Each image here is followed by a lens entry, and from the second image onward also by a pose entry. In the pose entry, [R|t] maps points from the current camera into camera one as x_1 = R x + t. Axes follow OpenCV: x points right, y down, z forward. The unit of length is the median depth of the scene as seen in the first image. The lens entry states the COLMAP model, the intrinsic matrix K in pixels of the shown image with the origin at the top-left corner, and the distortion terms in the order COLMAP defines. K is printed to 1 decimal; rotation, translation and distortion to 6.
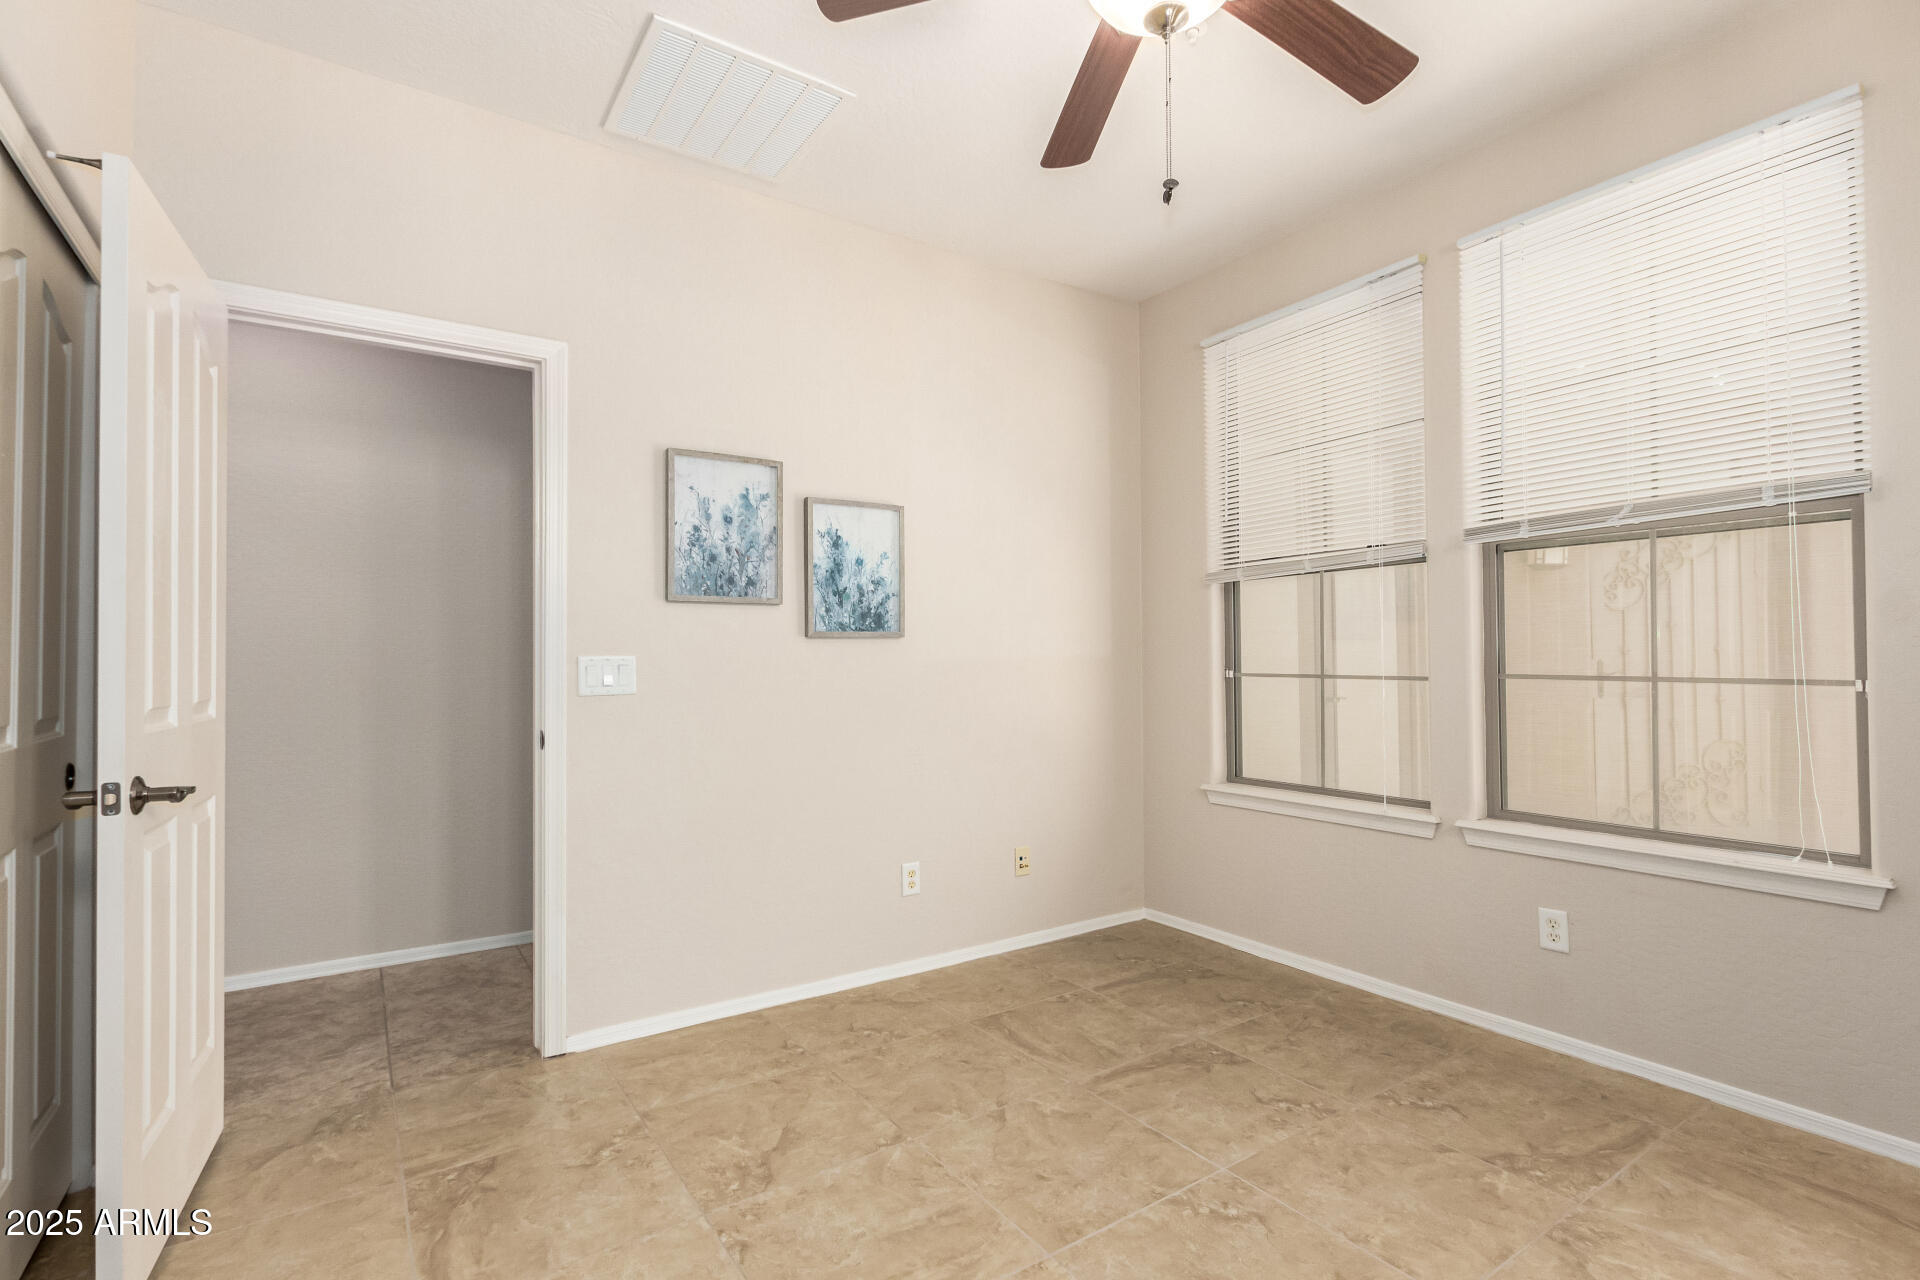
lens RADIAL K [[888.1, 0, 958.9], [0, 888.1, 644.1], [0, 0, 1]] dist [0.005749, -0.002642]
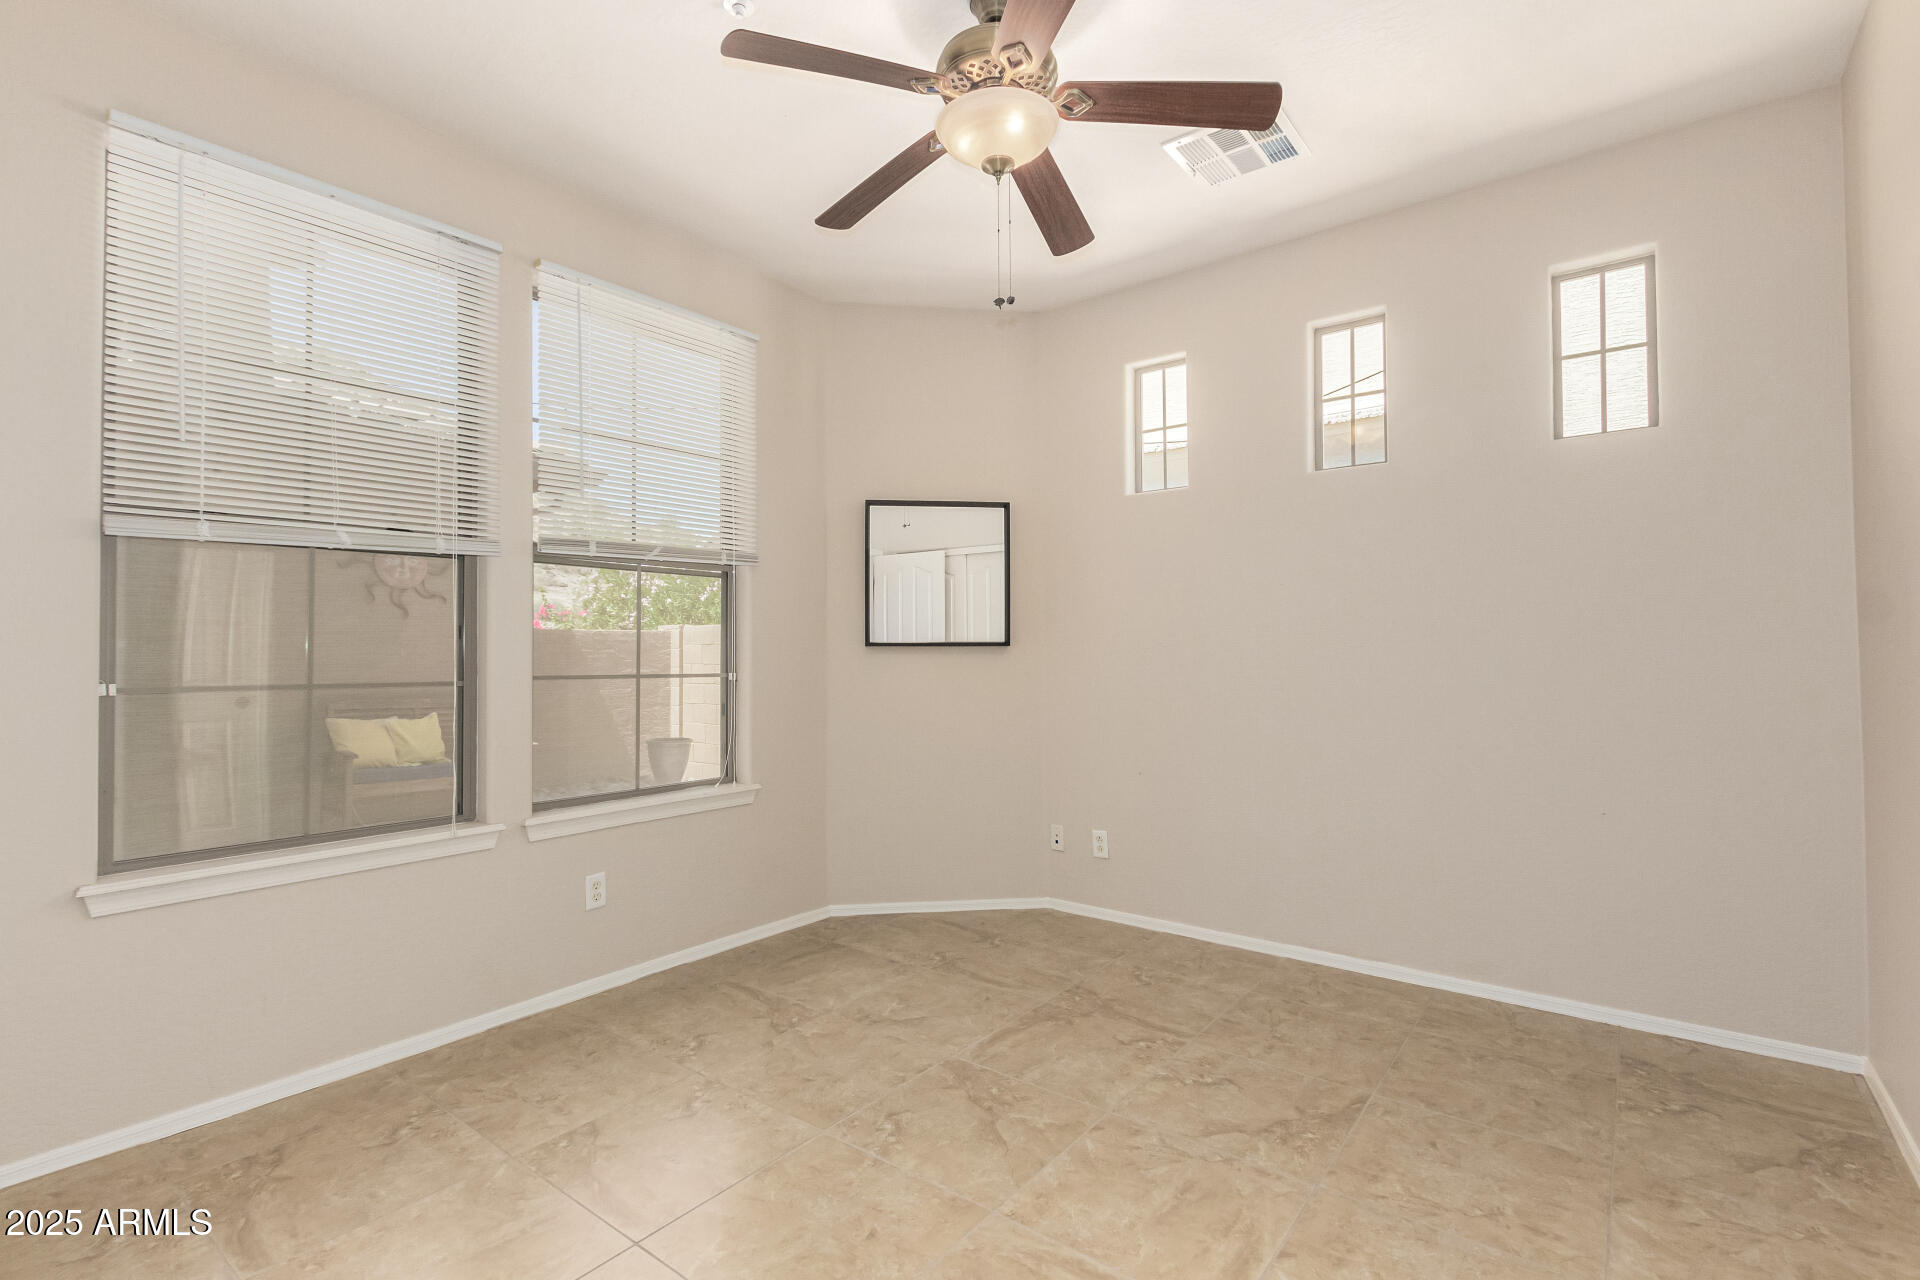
lens RADIAL K [[888.1, 0, 958.8], [0, 888.1, 639.9], [0, 0, 1]] dist [0.005749, -0.002642]
pose [[-0.315020, 0.025508, 0.948742, -0.610882], [-0.007888, 0.999534, -0.029492, 0.019465], [-0.949052, -0.016774, -0.314672, 0.922044]]
